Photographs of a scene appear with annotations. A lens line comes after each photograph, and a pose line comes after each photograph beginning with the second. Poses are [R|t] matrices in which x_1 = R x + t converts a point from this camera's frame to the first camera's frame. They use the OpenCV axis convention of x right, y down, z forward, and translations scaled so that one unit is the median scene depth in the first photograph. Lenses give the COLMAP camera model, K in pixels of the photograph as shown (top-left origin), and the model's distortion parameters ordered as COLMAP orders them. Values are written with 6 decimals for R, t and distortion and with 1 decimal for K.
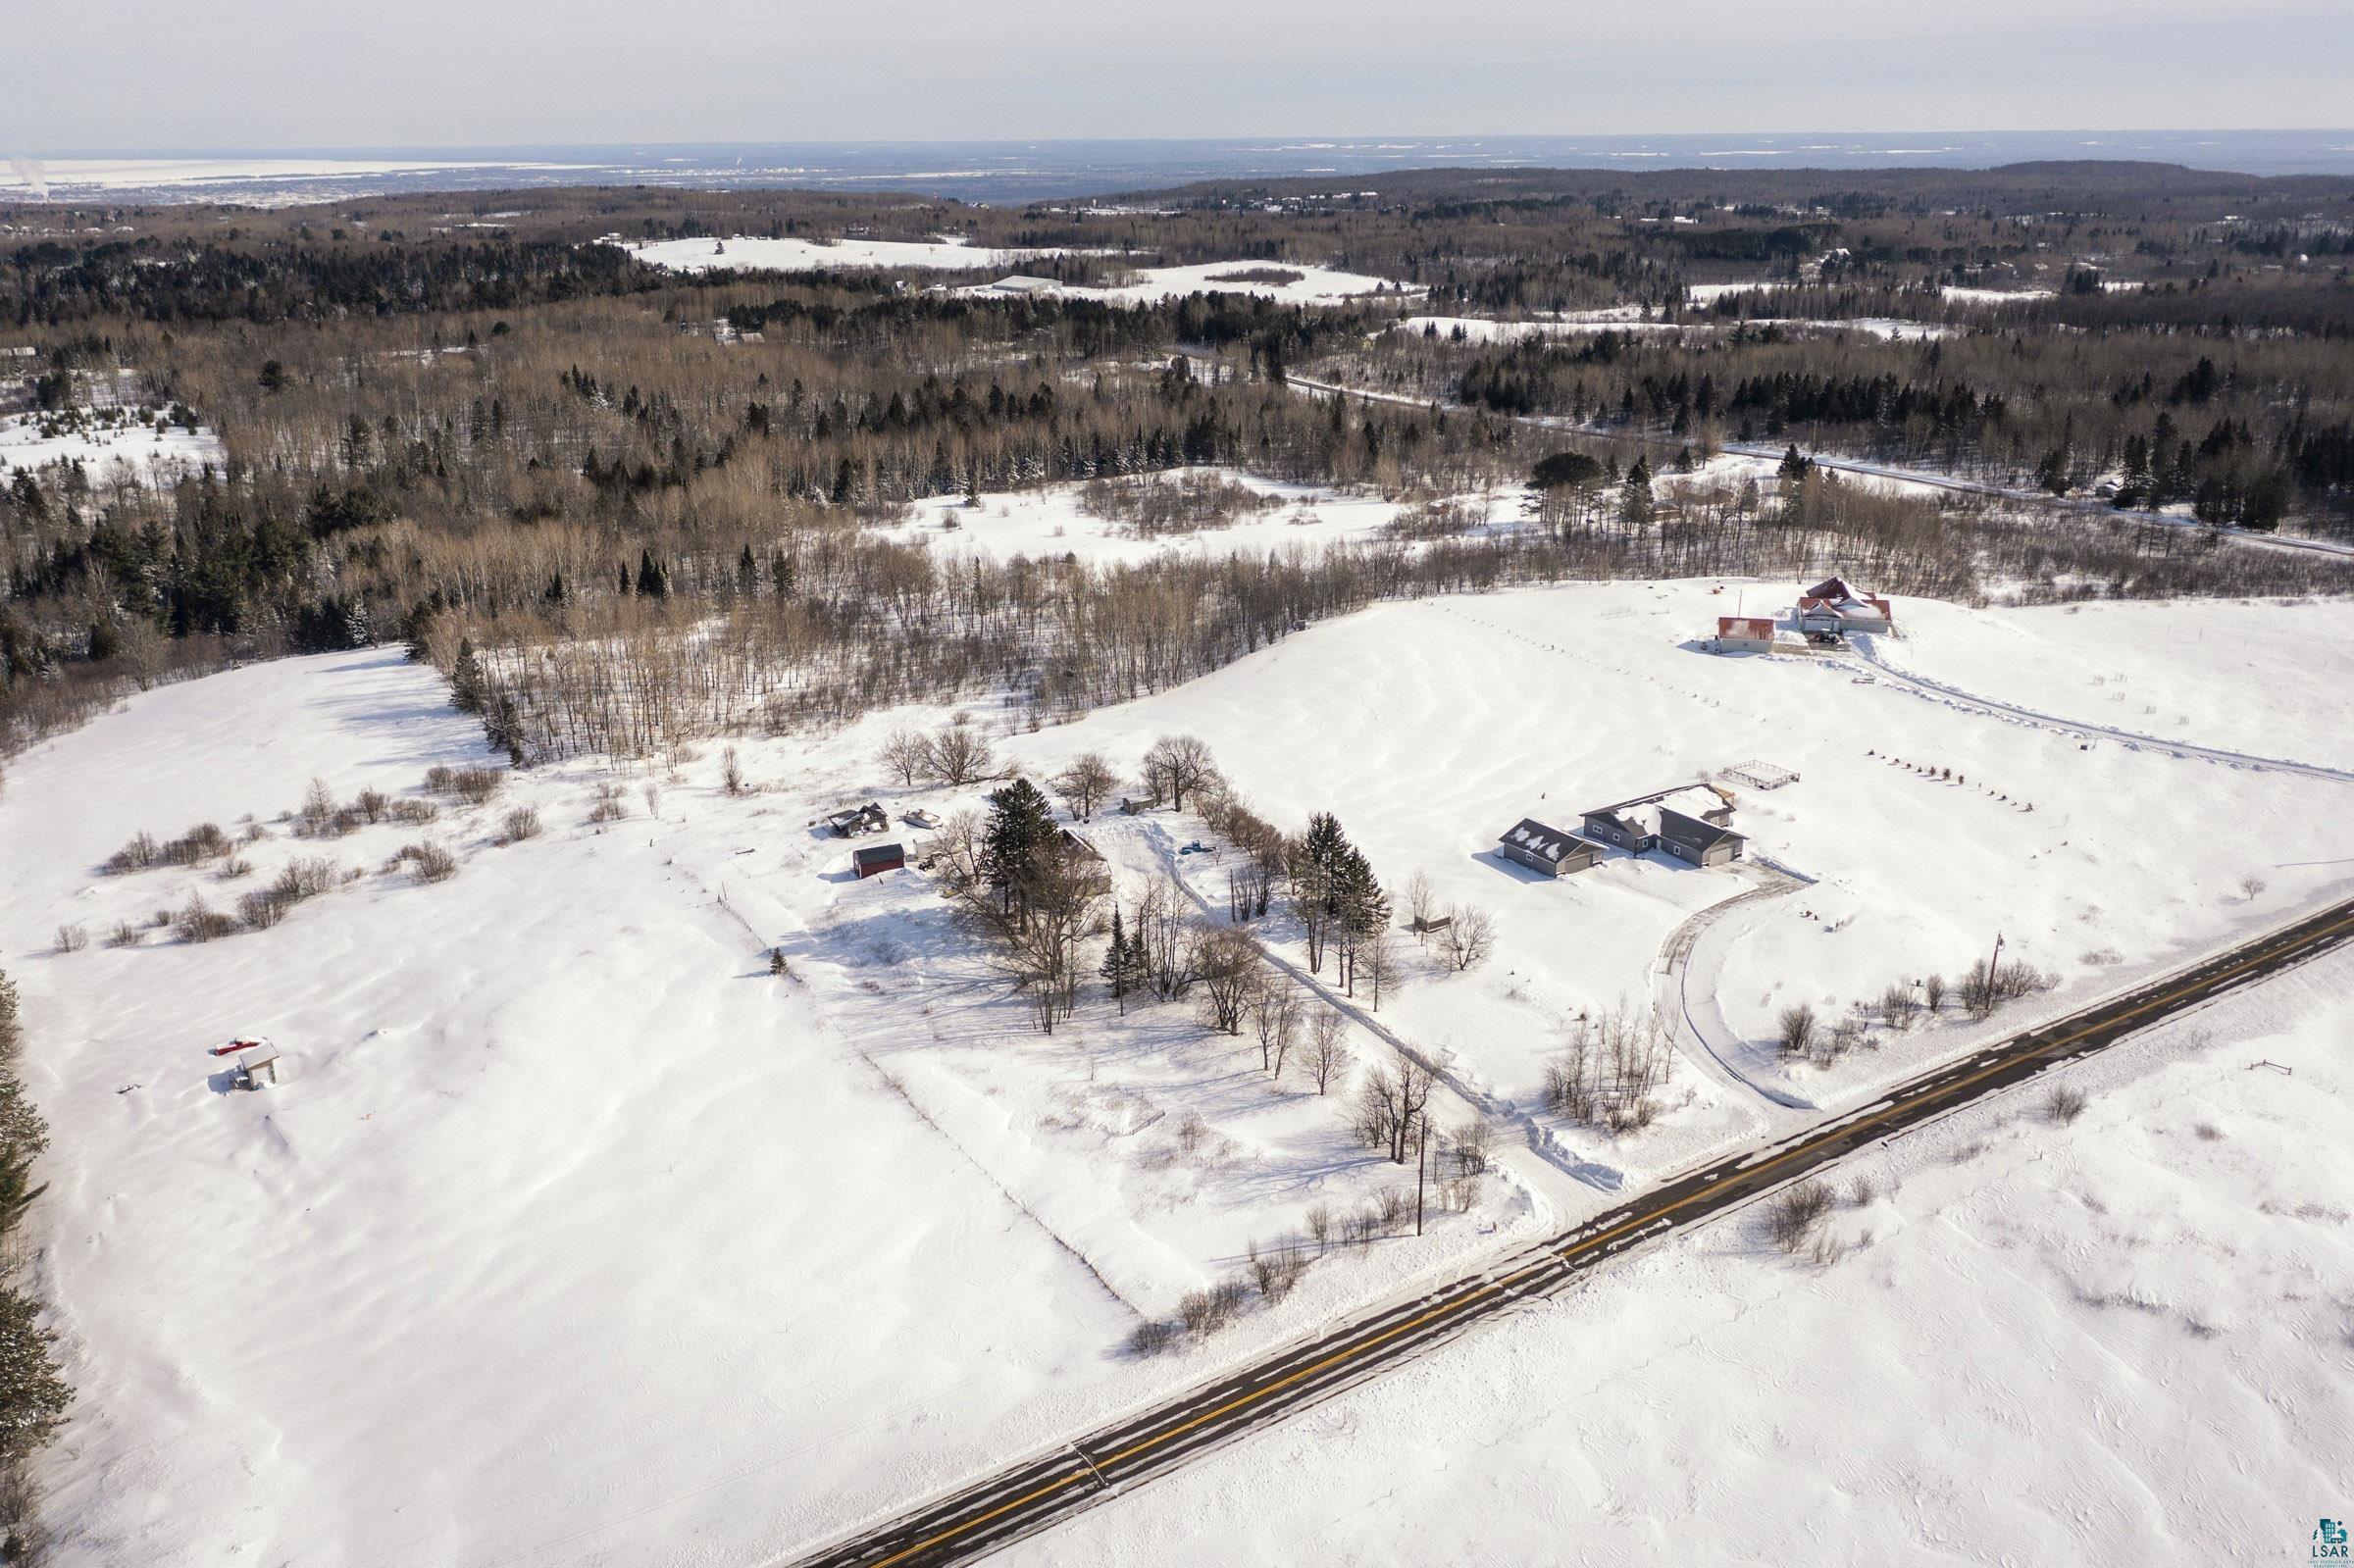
lens RADIAL K [[1851.5, 0, 1175.3], [0, 1851.5, 771.1], [0, 0, 1]] dist [-0.003578, -0.000916]
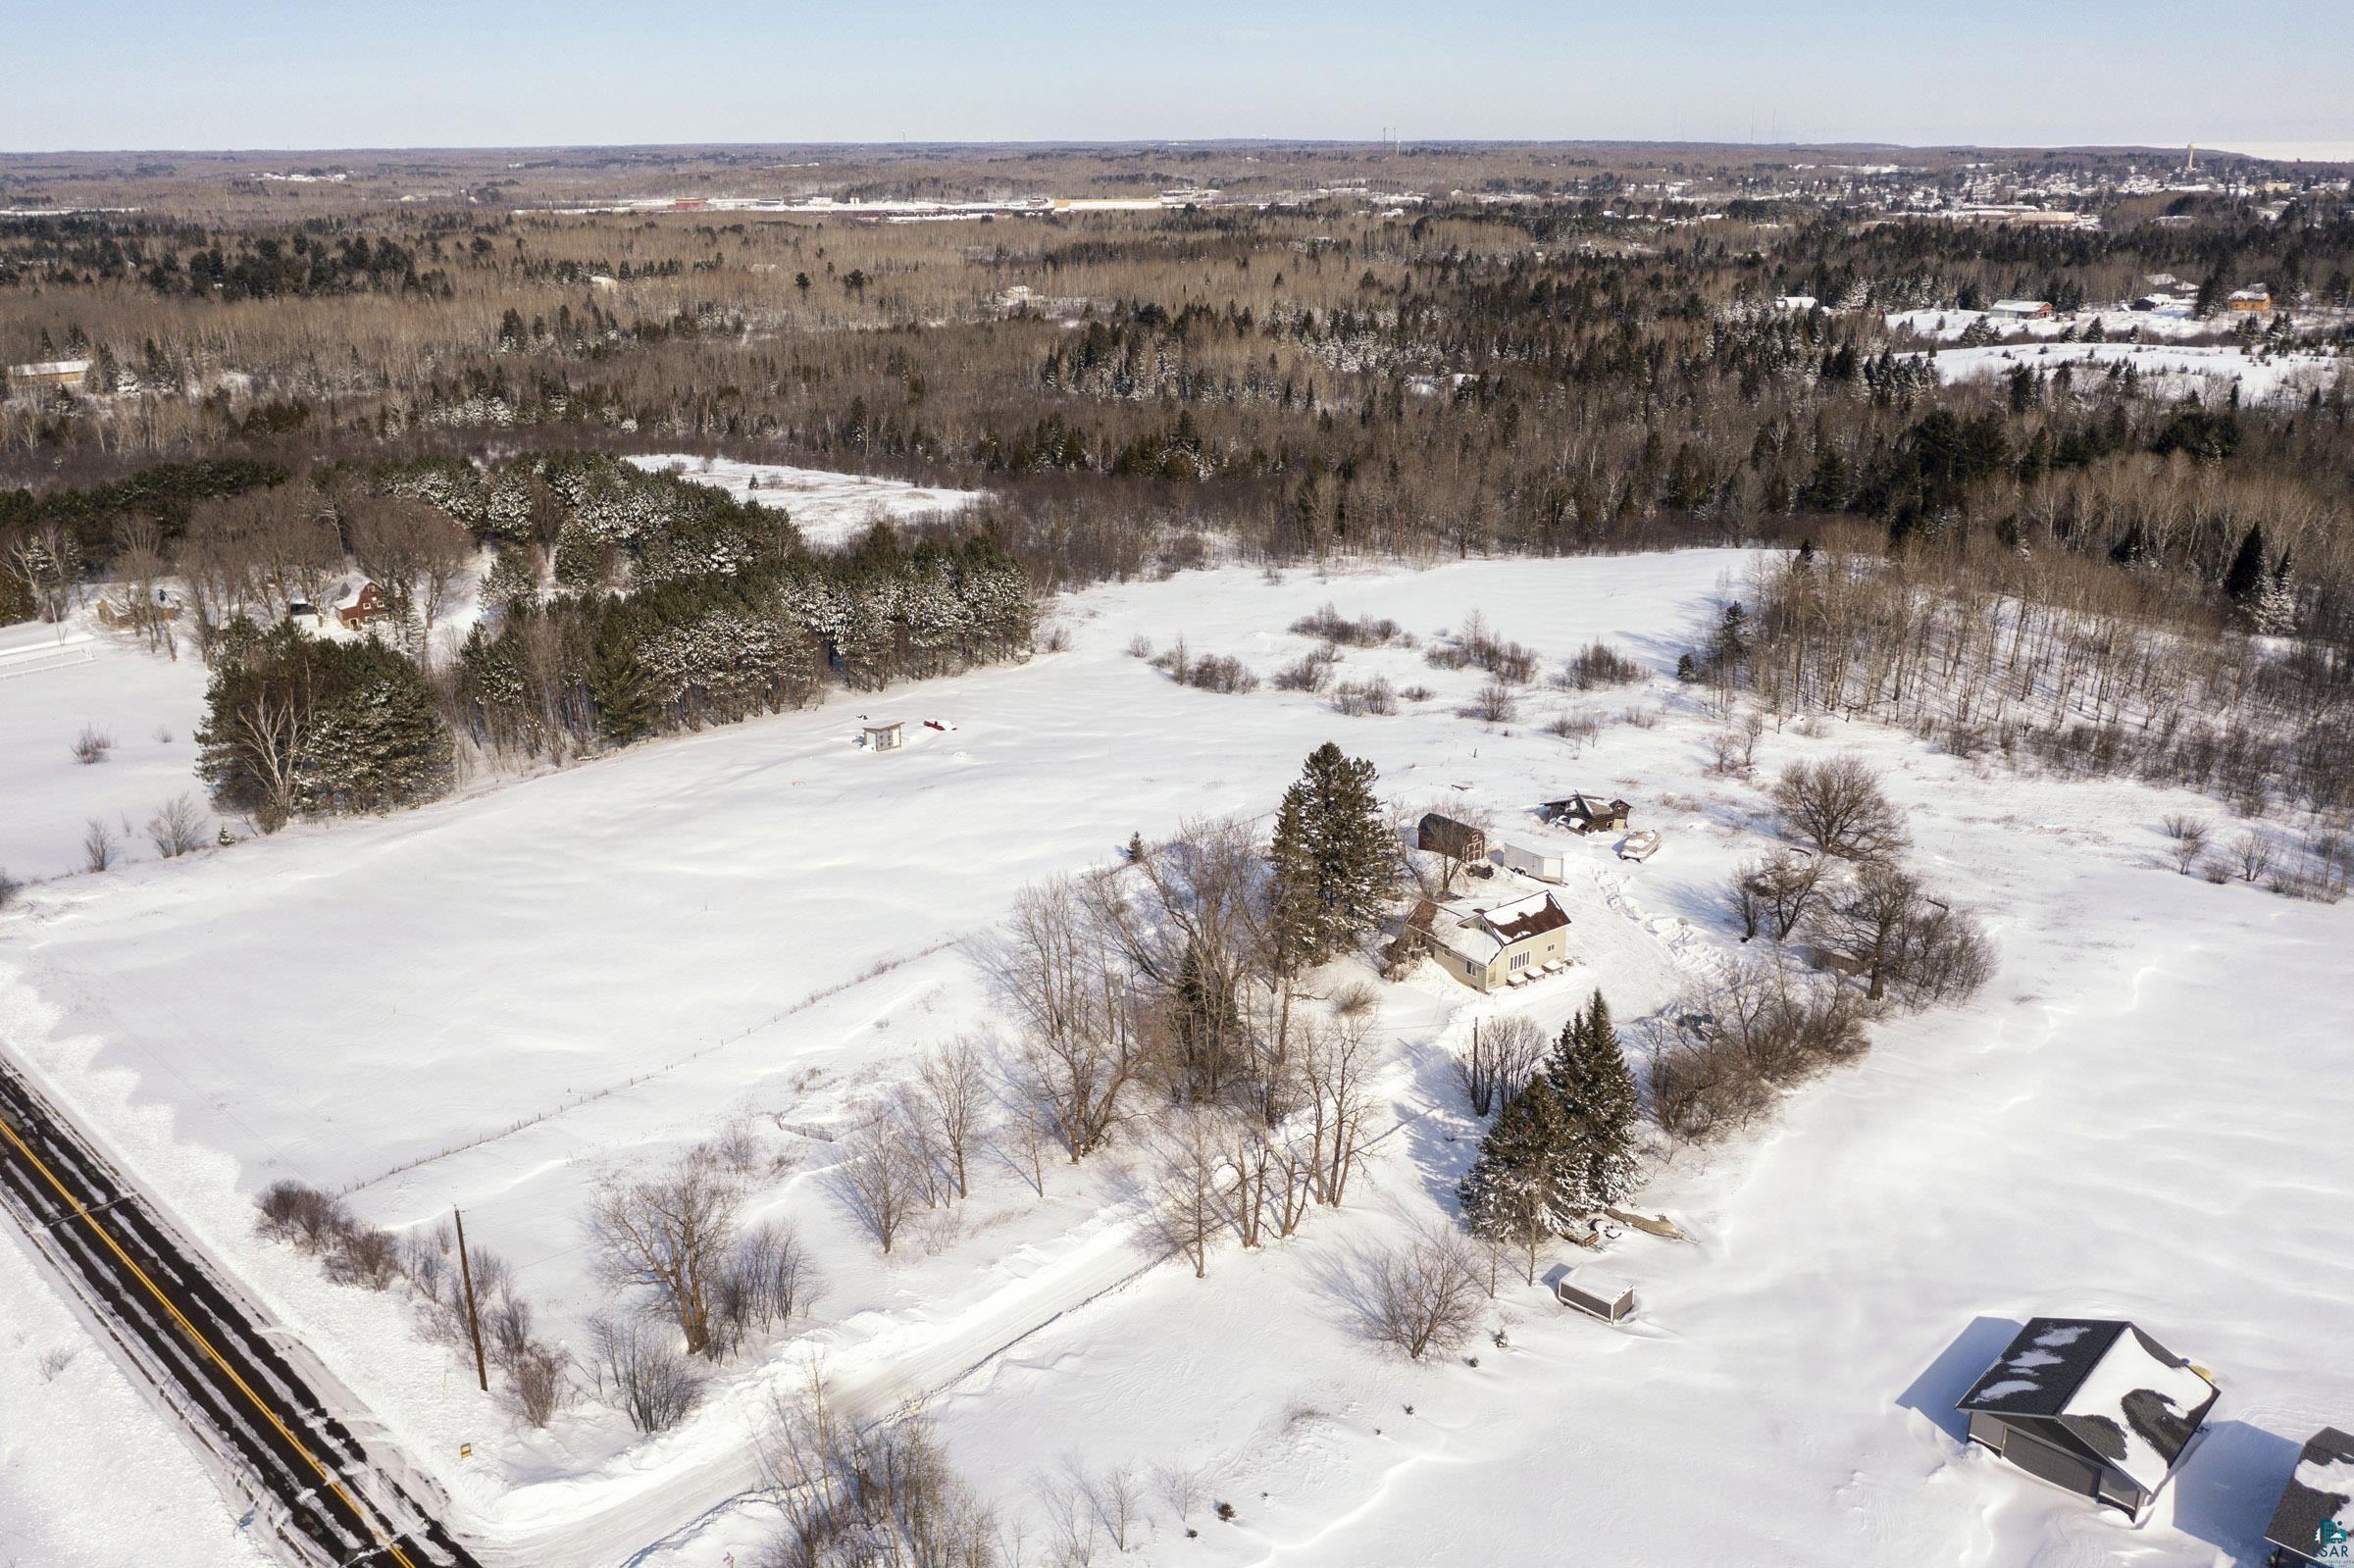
lens RADIAL K [[1861.5, 0, 1179.1], [0, 1861.5, 771.3], [0, 0, 1]] dist [-0.009051, 0.009723]
pose [[0.223504, 0.316727, -0.921808, 0.588070], [-0.306985, 0.920476, 0.241837, -0.147107], [0.925098, 0.228930, 0.302960, 0.804120]]
